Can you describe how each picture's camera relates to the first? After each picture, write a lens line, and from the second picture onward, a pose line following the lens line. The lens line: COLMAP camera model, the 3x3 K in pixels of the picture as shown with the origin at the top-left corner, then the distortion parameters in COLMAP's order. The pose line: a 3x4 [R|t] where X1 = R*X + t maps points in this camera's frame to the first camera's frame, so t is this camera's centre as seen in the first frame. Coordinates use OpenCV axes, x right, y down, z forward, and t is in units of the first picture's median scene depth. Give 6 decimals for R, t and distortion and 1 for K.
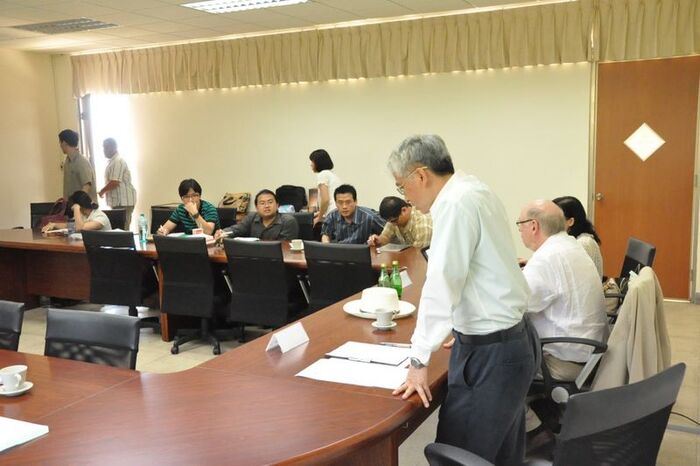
lens RADIAL K [[696.6, 0, 350.0], [0, 696.6, 233.0], [0, 0, 1]] dist [-0.005763, -0.007111]
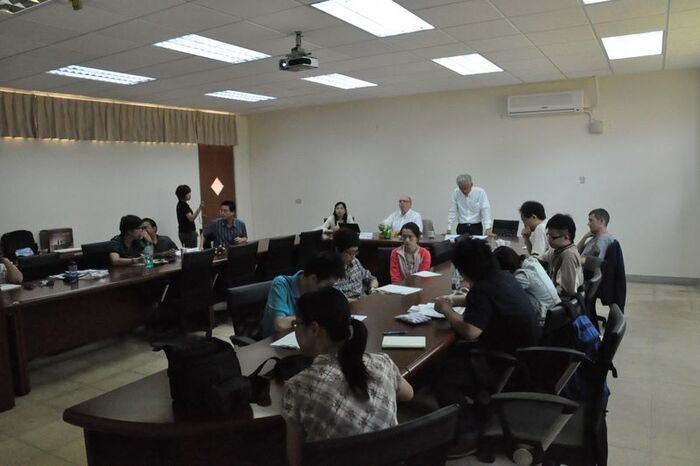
lens RADIAL K [[542.1, 0, 350.0], [0, 542.1, 233.0], [0, 0, 1]] dist [-0.000616, 0.002564]
pose [[0.077412, -0.084030, 0.993452, -1.038902], [0.175485, 0.982034, 0.069390, -0.037842], [-0.981434, 0.168964, 0.090767, 0.485485]]
